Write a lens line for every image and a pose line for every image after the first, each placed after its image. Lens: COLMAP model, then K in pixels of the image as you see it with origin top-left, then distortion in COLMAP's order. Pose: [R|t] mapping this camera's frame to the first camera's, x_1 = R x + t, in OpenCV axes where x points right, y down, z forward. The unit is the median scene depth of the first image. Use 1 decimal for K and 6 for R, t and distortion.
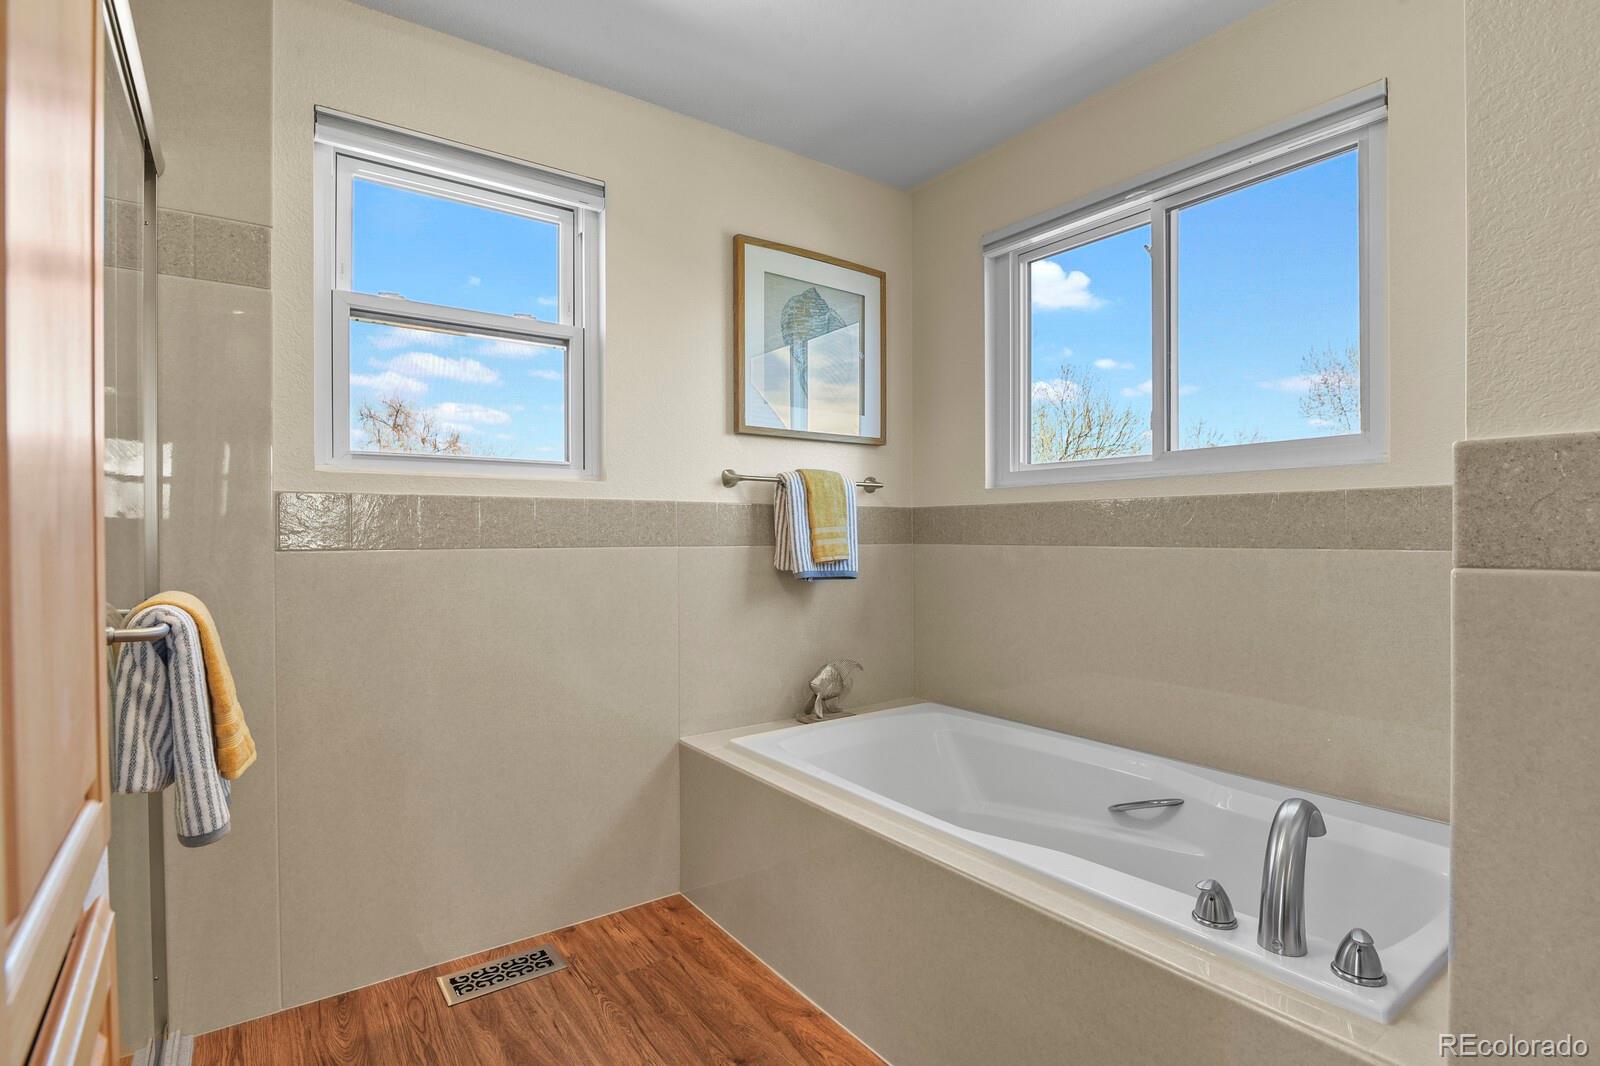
lens RADIAL K [[778.6, 0, 800.7], [0, 778.6, 532.2], [0, 0, 1]] dist [-0.011387, -0.004024]
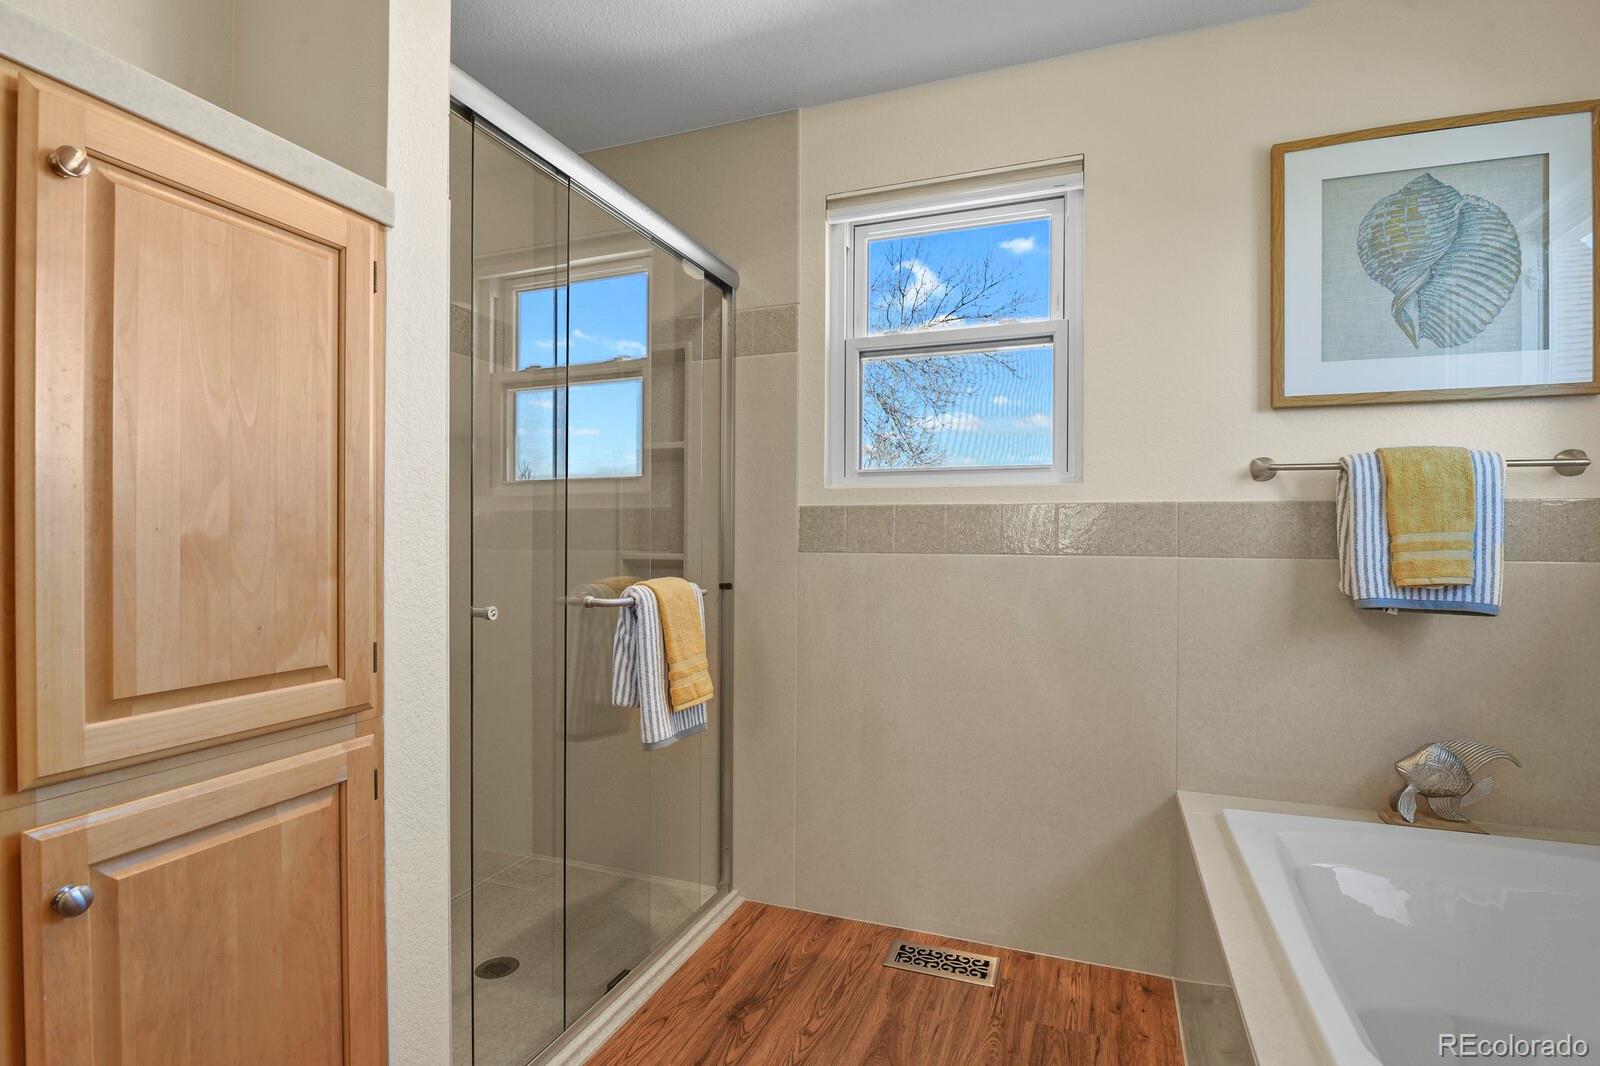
lens RADIAL K [[778.6, 0, 803.3], [0, 778.6, 535.4], [0, 0, 1]] dist [-0.011387, -0.004024]
pose [[0.543919, 0.000224, -0.839138, 0.337940], [-0.005061, 0.999983, -0.003014, 0.000080], [0.839122, 0.005886, 0.543911, 0.238228]]
